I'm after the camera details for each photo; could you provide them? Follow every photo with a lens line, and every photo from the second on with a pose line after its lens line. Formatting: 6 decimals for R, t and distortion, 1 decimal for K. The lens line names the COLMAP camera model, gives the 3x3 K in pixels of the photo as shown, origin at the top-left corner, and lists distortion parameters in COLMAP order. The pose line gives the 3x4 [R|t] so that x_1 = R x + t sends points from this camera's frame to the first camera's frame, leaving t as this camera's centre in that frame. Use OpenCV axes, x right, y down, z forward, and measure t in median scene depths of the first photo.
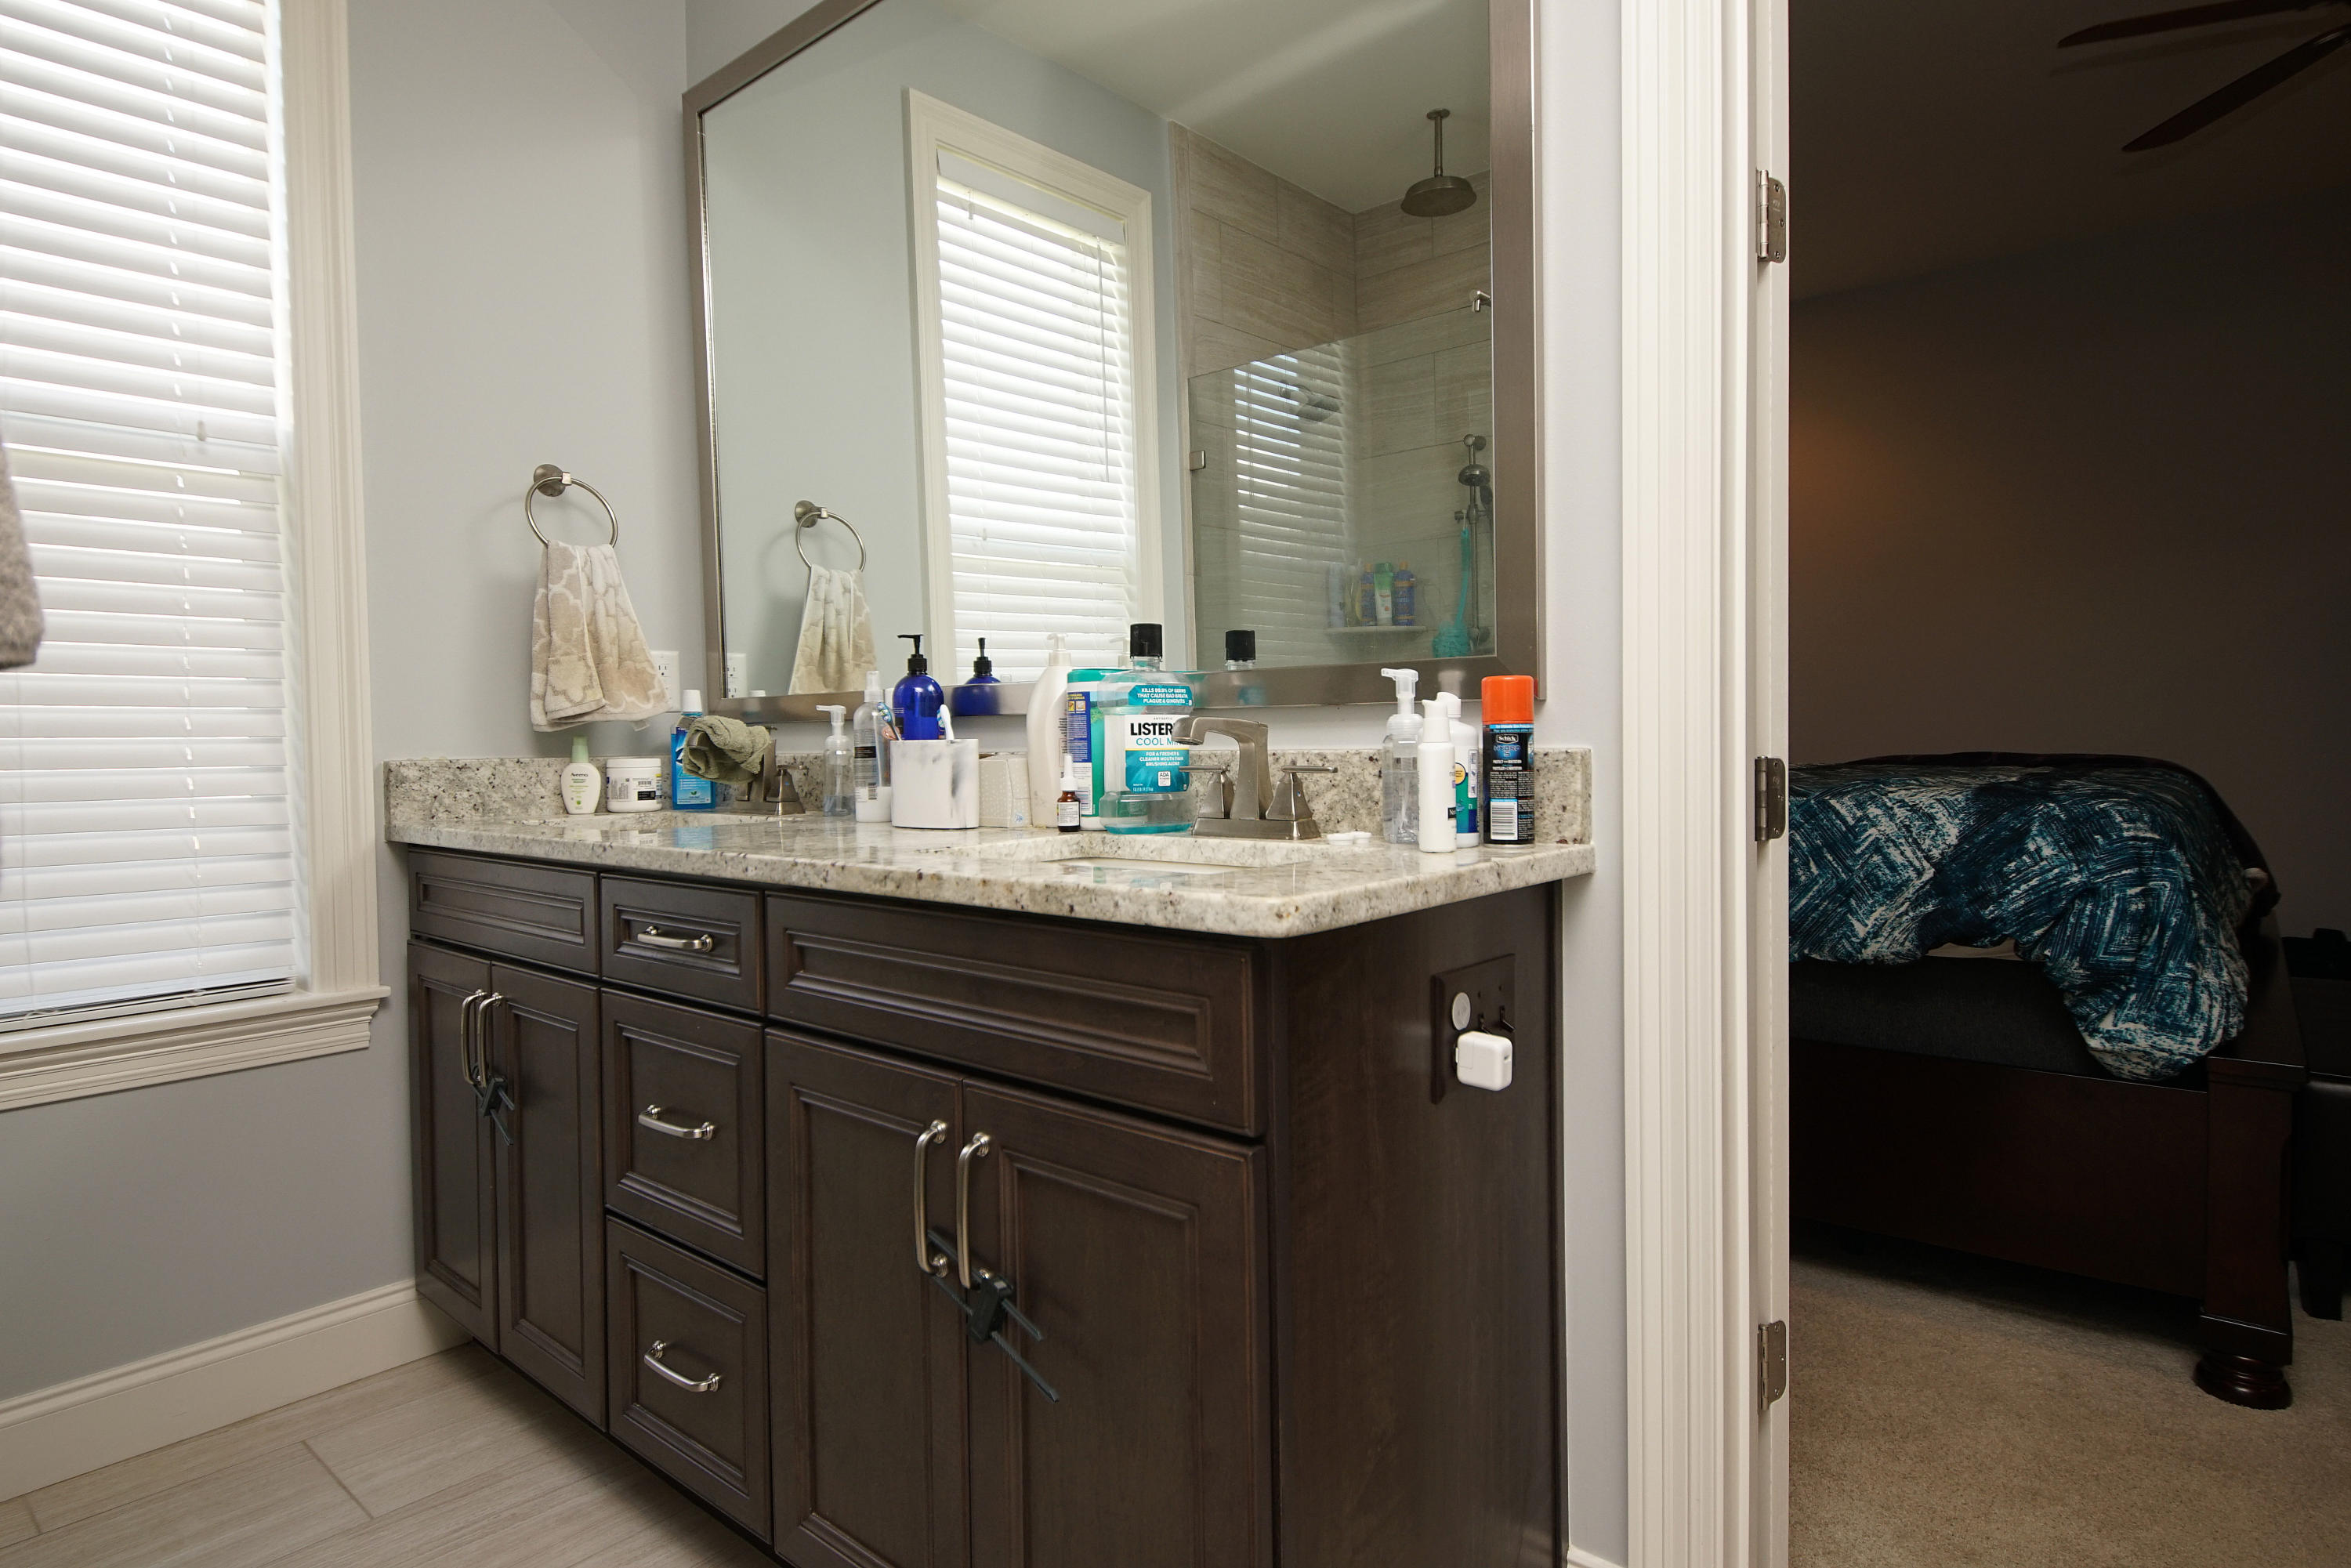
lens RADIAL K [[1256.9, 0, 1152.1], [0, 1256.9, 770.5], [0, 0, 1]] dist [0.039524, -0.036827]
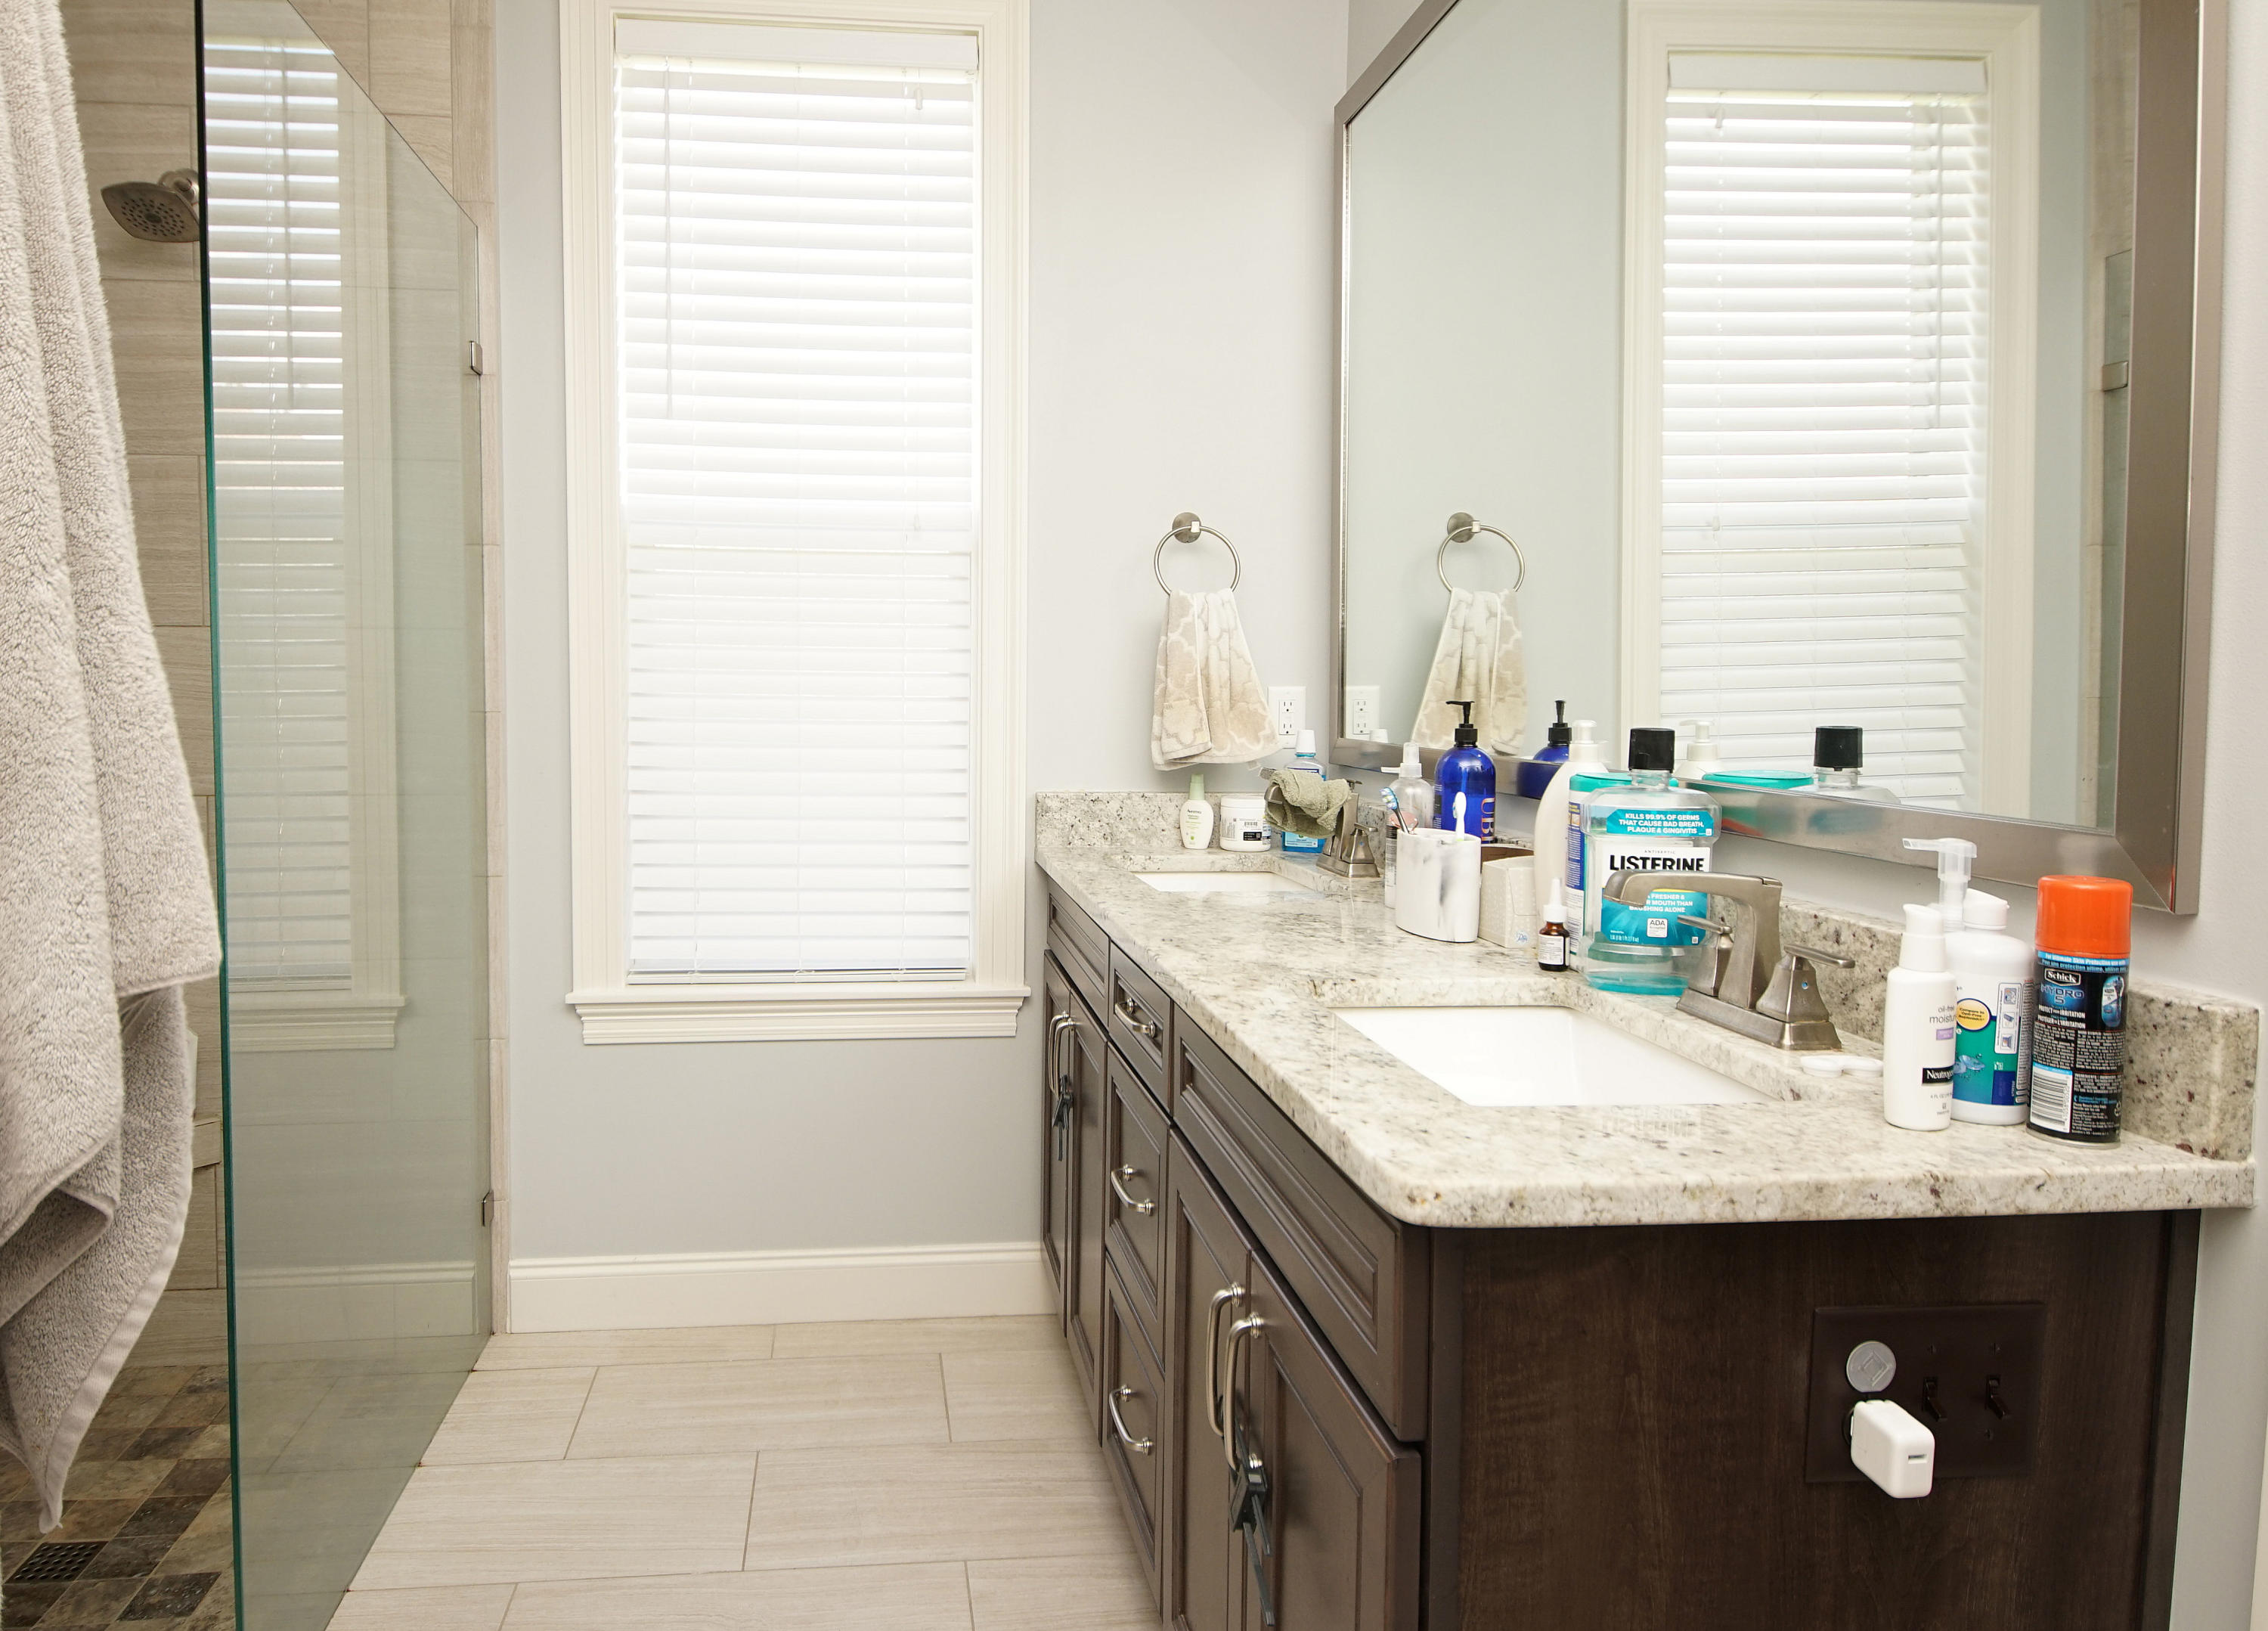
lens RADIAL K [[1397.0, 0, 972.3], [0, 1397.0, 758.2], [0, 0, 1]] dist [0.038342, -0.039250]
pose [[0.718083, 0.056604, -0.693652, 0.221255], [-0.035100, 0.998364, 0.045133, -0.089448], [0.695072, -0.008061, 0.718895, 0.047407]]
